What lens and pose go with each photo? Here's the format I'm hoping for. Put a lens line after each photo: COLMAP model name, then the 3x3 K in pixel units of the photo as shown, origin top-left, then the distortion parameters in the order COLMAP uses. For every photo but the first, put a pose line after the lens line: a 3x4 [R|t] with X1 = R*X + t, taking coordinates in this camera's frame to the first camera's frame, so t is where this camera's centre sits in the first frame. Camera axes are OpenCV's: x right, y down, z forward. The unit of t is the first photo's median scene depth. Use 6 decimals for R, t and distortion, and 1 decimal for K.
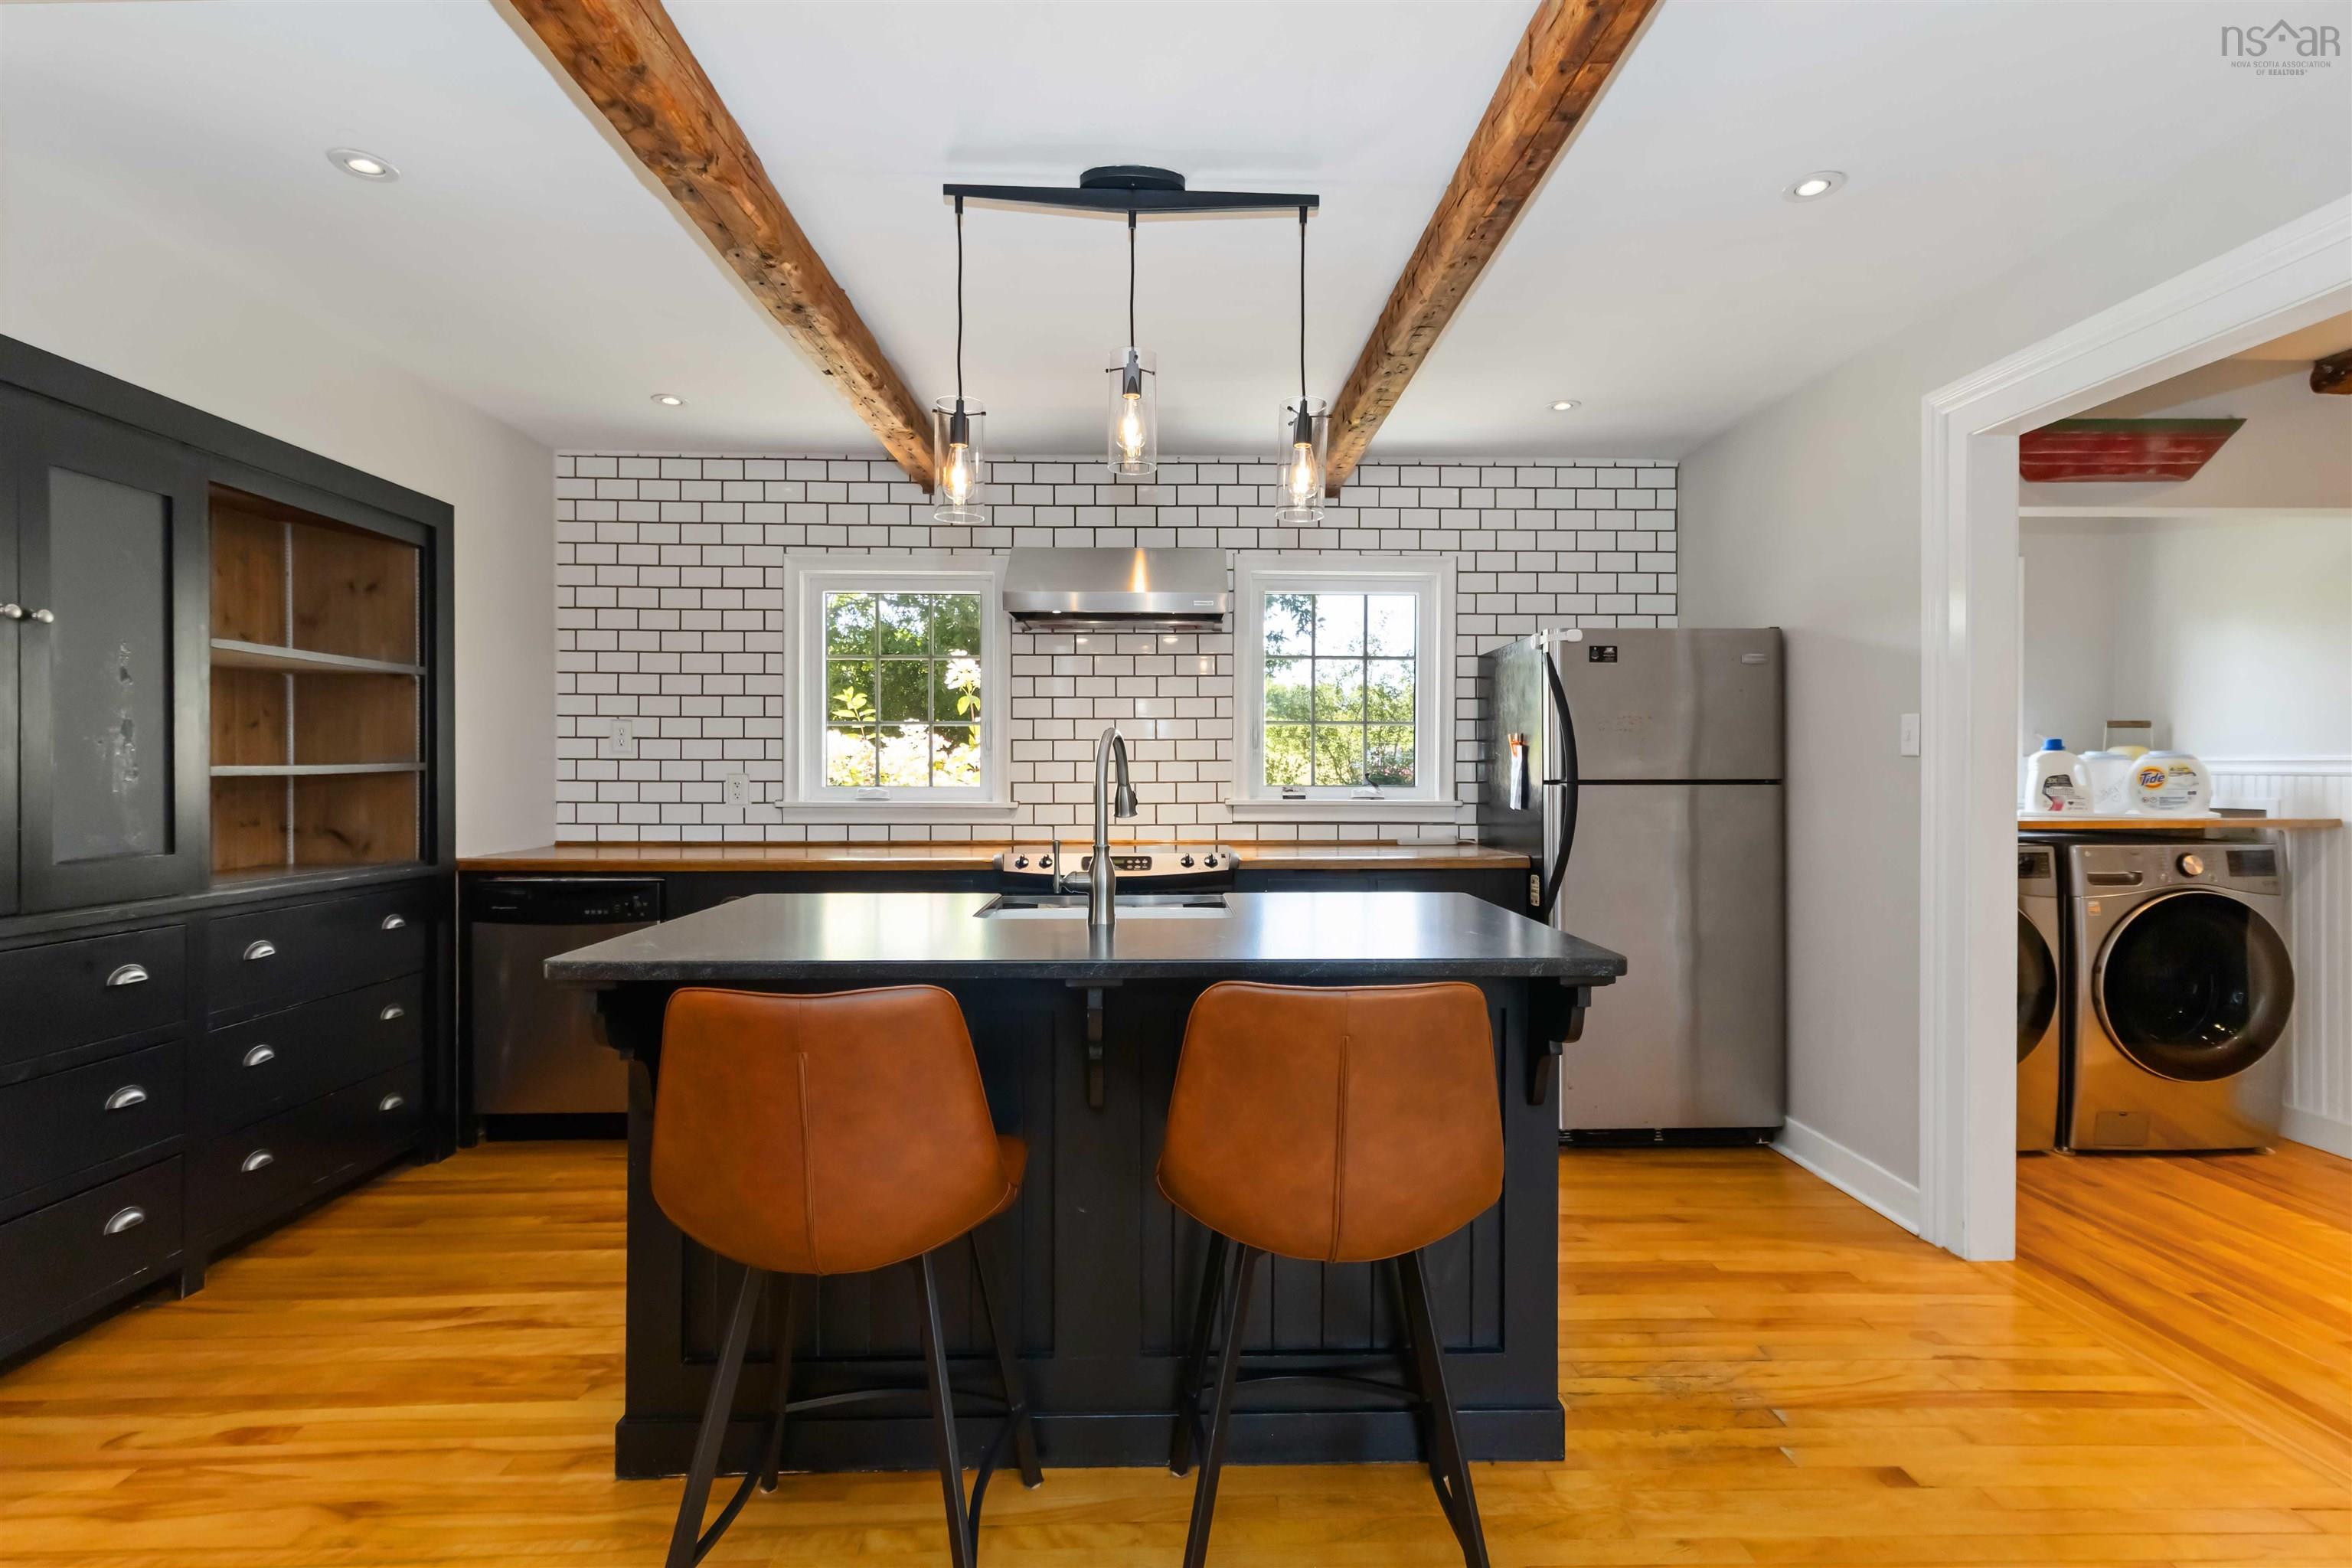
lens RADIAL K [[1107.8, 0, 1185.1], [0, 1107.8, 775.3], [0, 0, 1]] dist [0.005032, 0.000451]
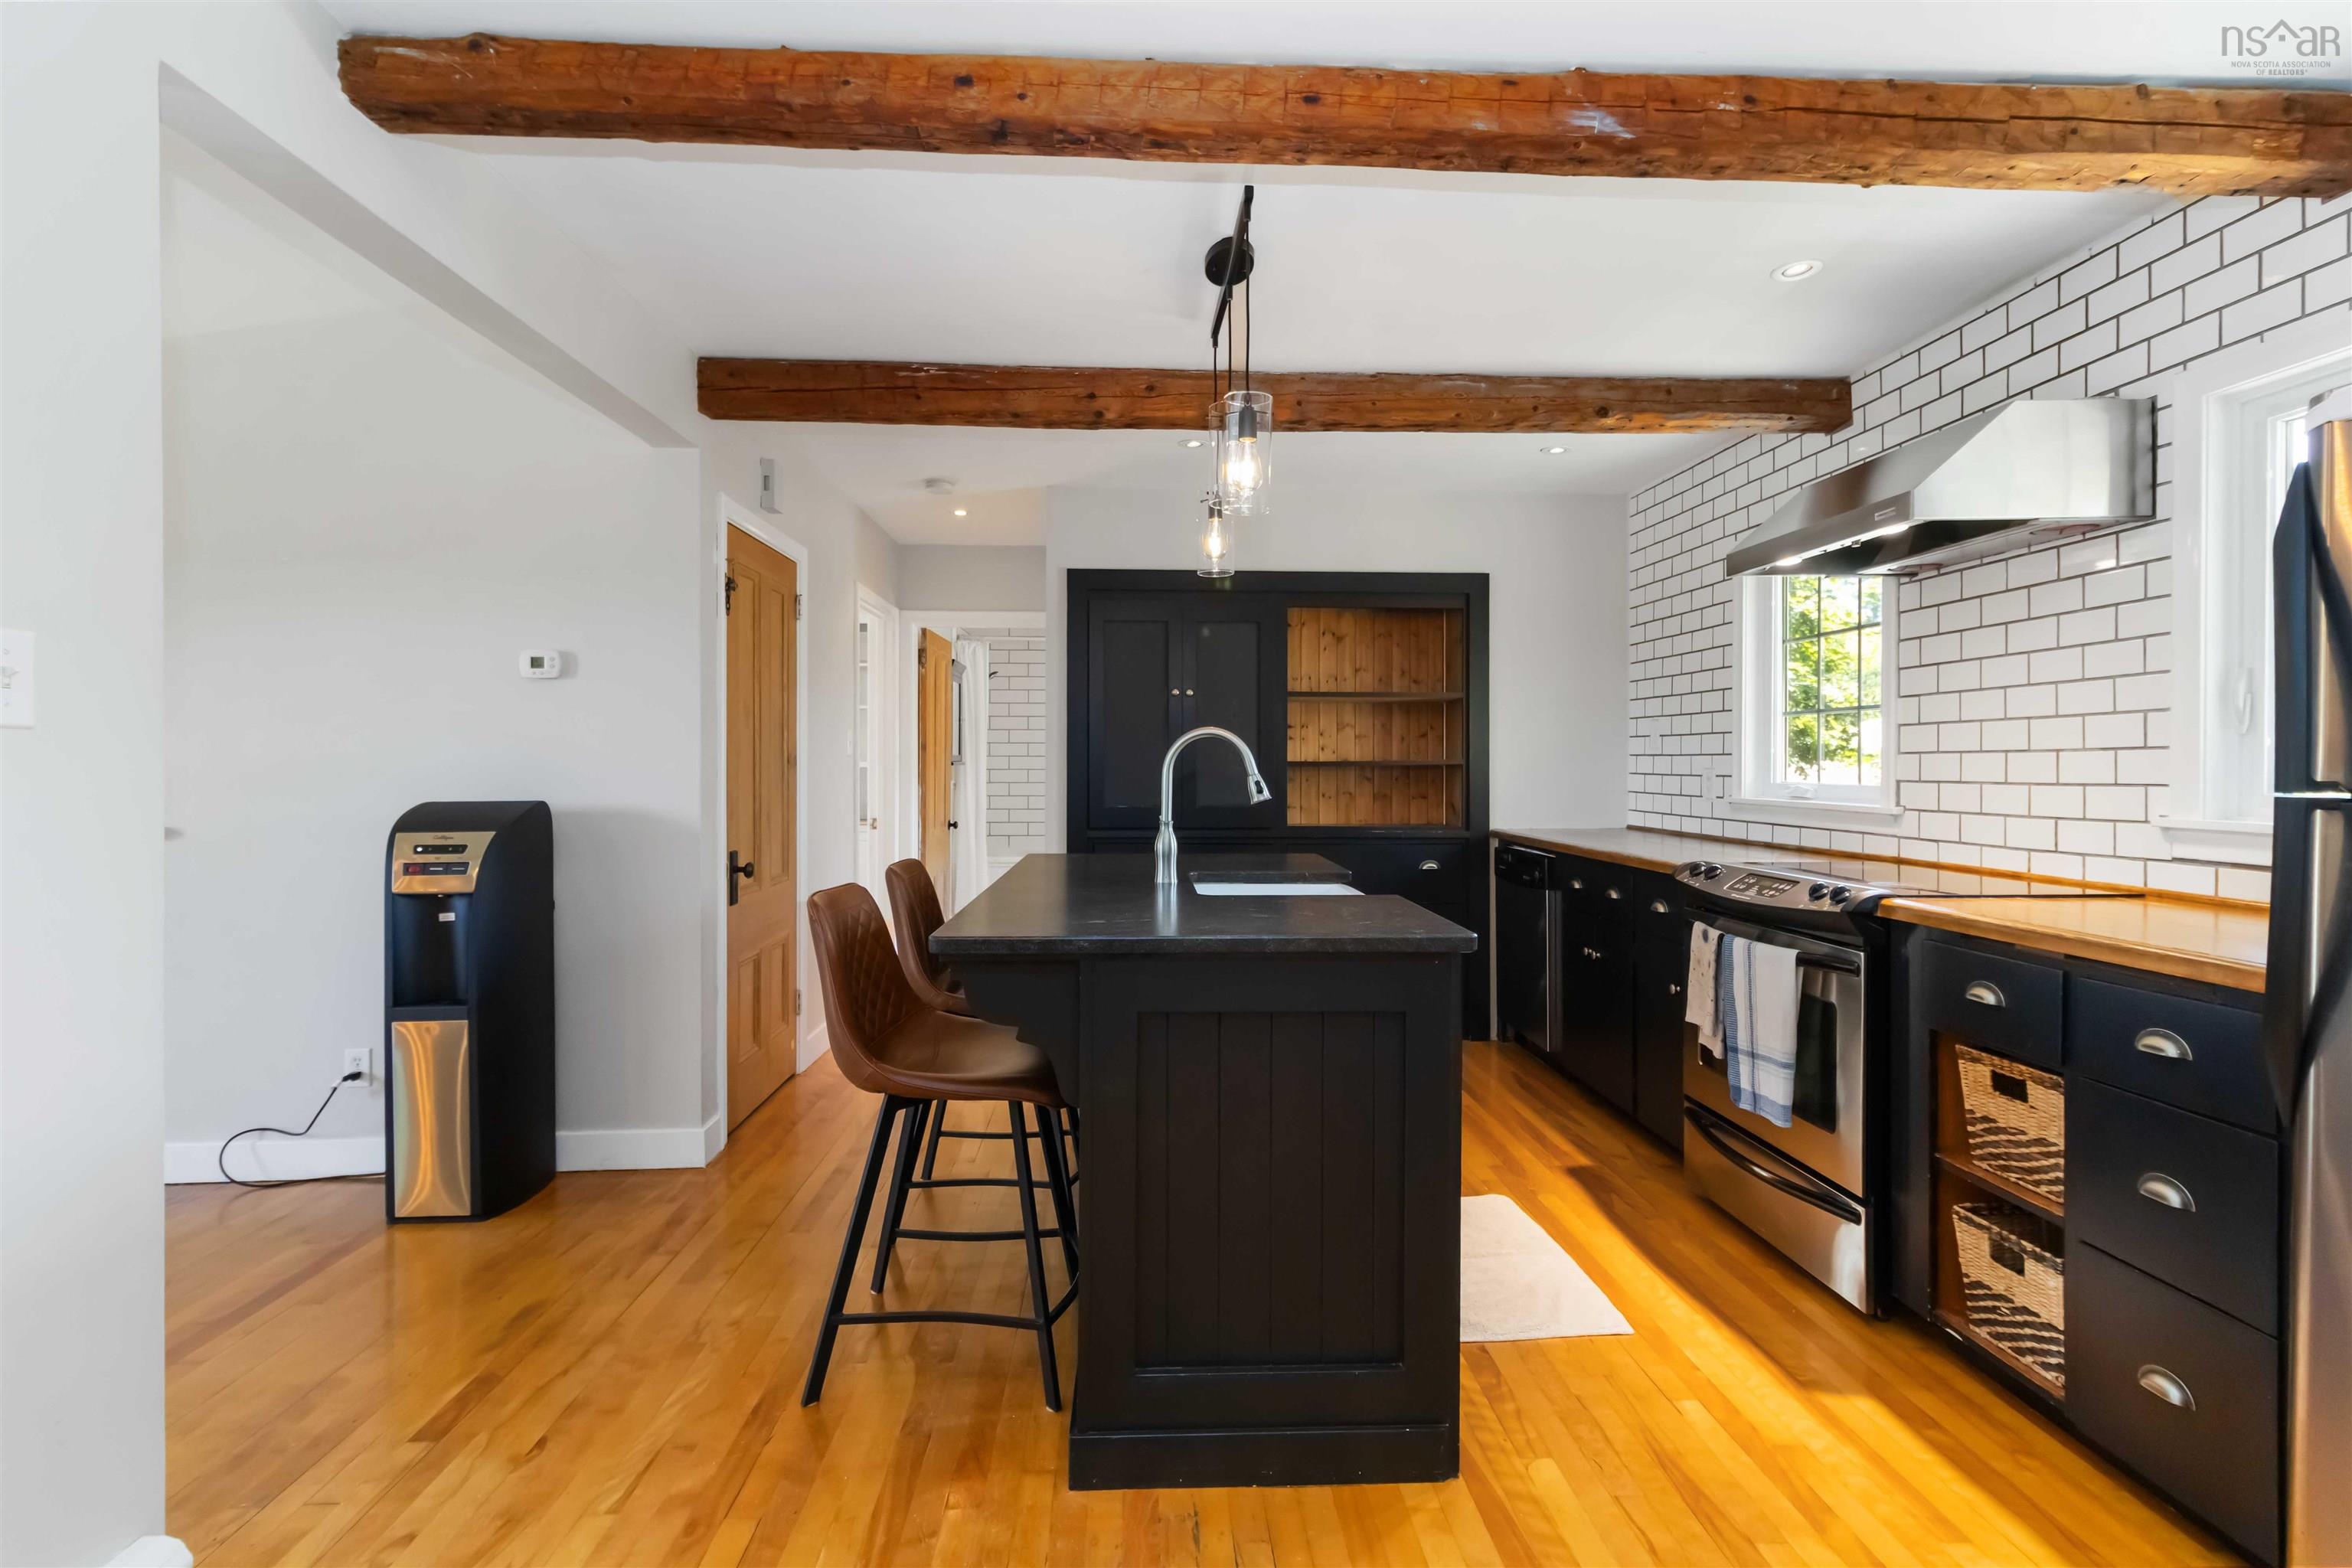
lens RADIAL K [[1100.5, 0, 1173.8], [0, 1100.5, 768.1], [0, 0, 1]] dist [0.001009, 0.000464]
pose [[0.007000, 0.003396, -0.999970, 0.698556], [-0.007706, 0.999965, 0.003342, -0.001182], [0.999946, 0.007682, 0.007026, 0.585914]]
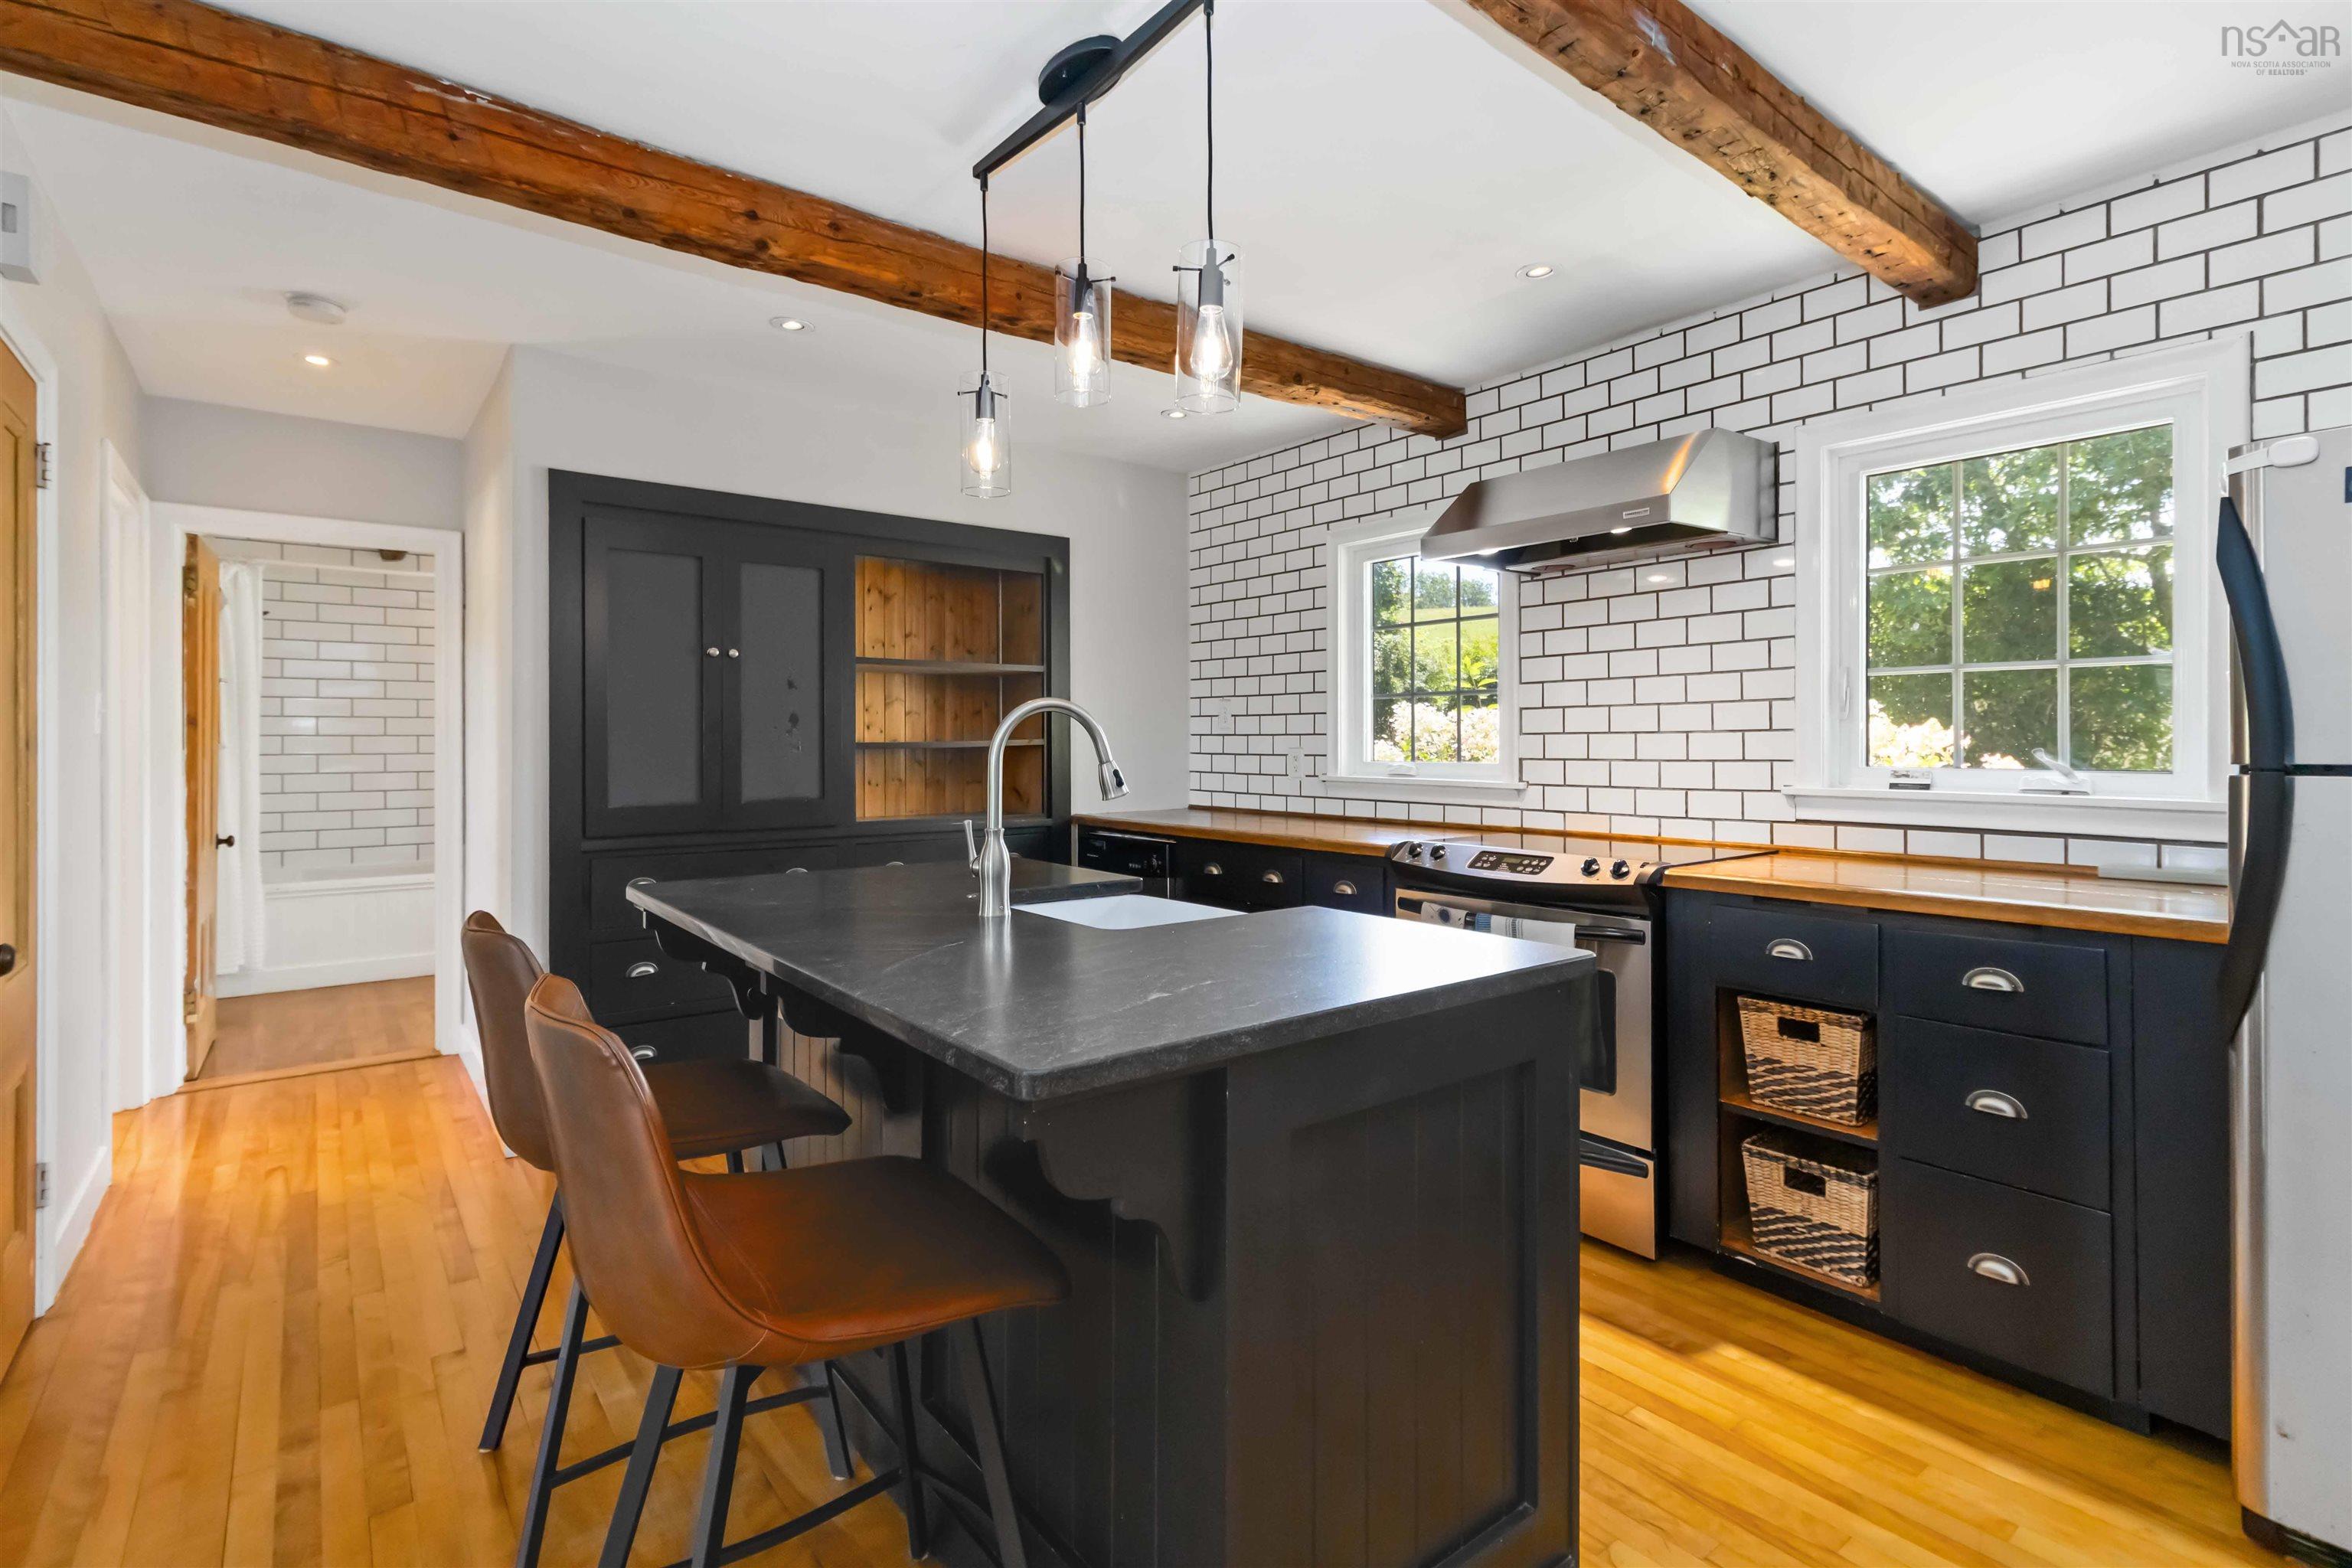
lens RADIAL K [[1108.7, 0, 1183.2], [0, 1108.7, 741.1], [0, 0, 1]] dist [0.003541, 0.000737]
pose [[0.590662, -0.002856, -0.806914, 0.439360], [-0.001663, 0.999987, -0.004757, -0.002966], [0.806918, 0.004151, 0.590650, 0.344791]]
